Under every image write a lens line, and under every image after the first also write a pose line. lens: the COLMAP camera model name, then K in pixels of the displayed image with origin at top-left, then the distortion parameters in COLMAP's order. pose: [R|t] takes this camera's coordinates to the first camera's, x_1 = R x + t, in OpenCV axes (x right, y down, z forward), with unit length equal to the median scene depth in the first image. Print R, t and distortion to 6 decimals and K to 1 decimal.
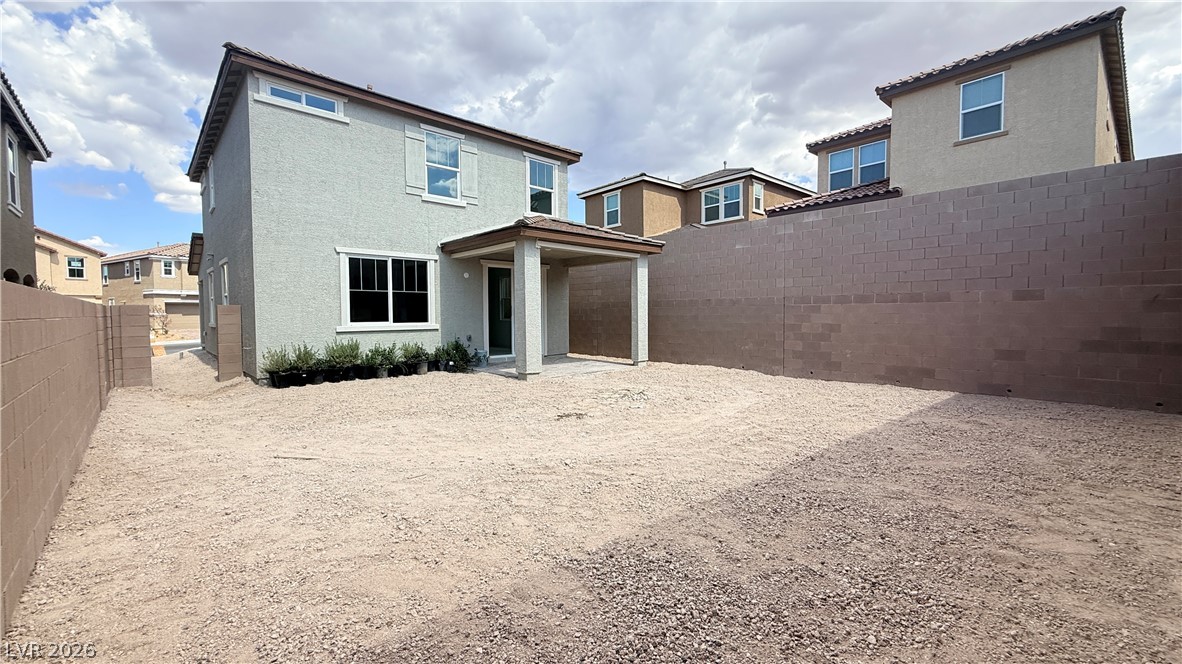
lens RADIAL K [[481.6, 0, 585.2], [0, 481.6, 330.3], [0, 0, 1]] dist [0.008754, -0.000044]
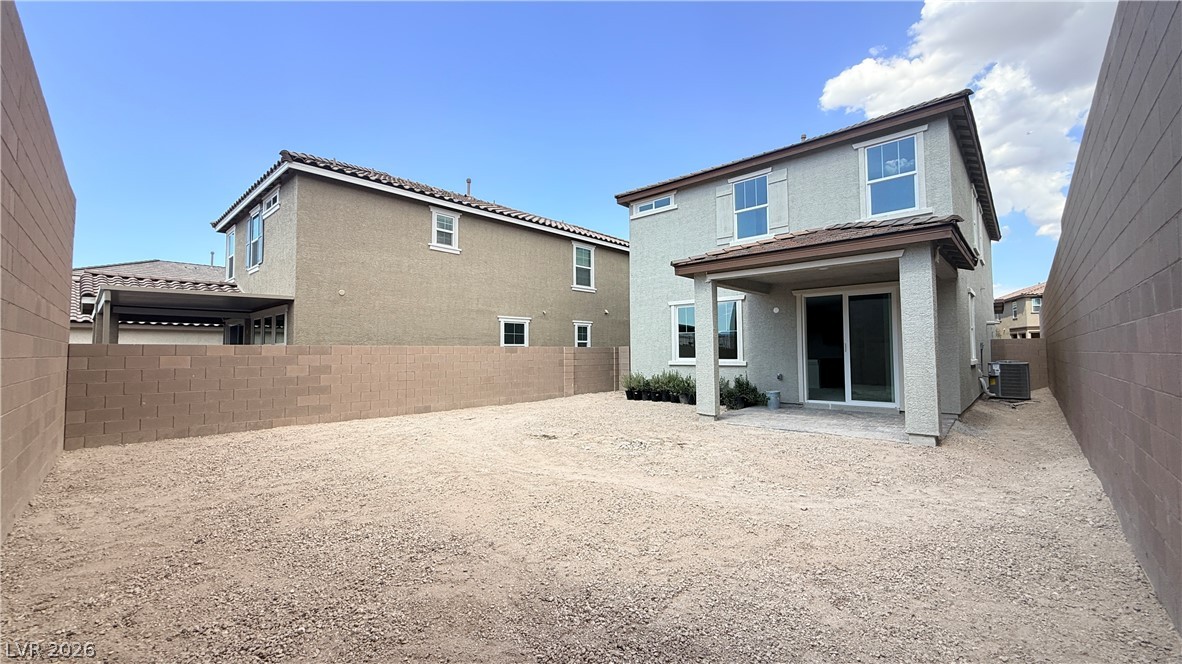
lens RADIAL K [[481.6, 0, 586.4], [0, 481.6, 332.9], [0, 0, 1]] dist [0.008754, -0.000044]
pose [[0.044797, -0.036514, -0.998329, 0.675007], [-0.030804, 0.998806, -0.037913, -0.022255], [0.998521, 0.032451, 0.043618, 0.585475]]
